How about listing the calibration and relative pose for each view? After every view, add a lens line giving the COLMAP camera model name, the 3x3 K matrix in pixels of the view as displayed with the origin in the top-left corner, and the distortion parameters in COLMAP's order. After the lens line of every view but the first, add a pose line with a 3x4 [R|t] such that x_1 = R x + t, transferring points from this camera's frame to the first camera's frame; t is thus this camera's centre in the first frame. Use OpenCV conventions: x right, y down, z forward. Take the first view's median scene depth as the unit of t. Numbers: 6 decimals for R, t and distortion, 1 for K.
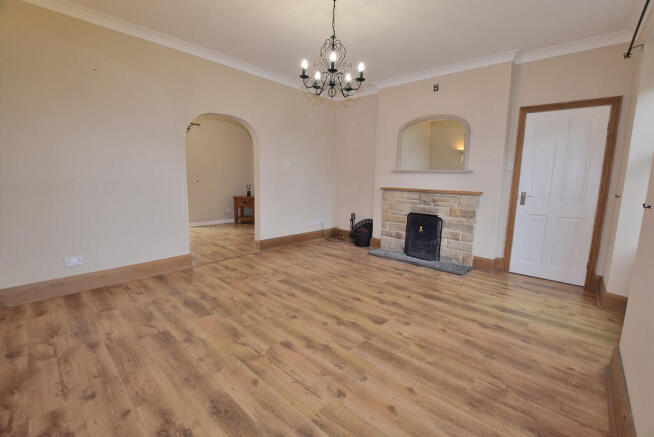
lens RADIAL K [[282.4, 0, 327.0], [0, 282.4, 218.5], [0, 0, 1]] dist [-0.039082, 0.000075]
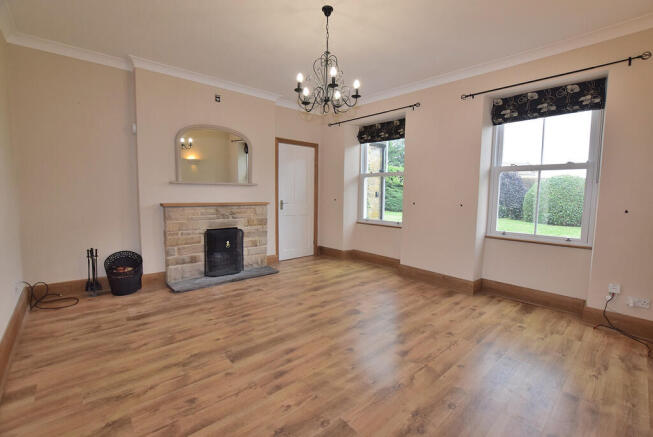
lens RADIAL K [[289.2, 0, 326.5], [0, 289.2, 218.5], [0, 0, 1]] dist [-0.033531, 0.000046]
pose [[0.094113, -0.108350, 0.989648, -0.649792], [0.129139, 0.986990, 0.095779, -0.107939], [-0.987150, 0.118788, 0.106881, 0.604239]]
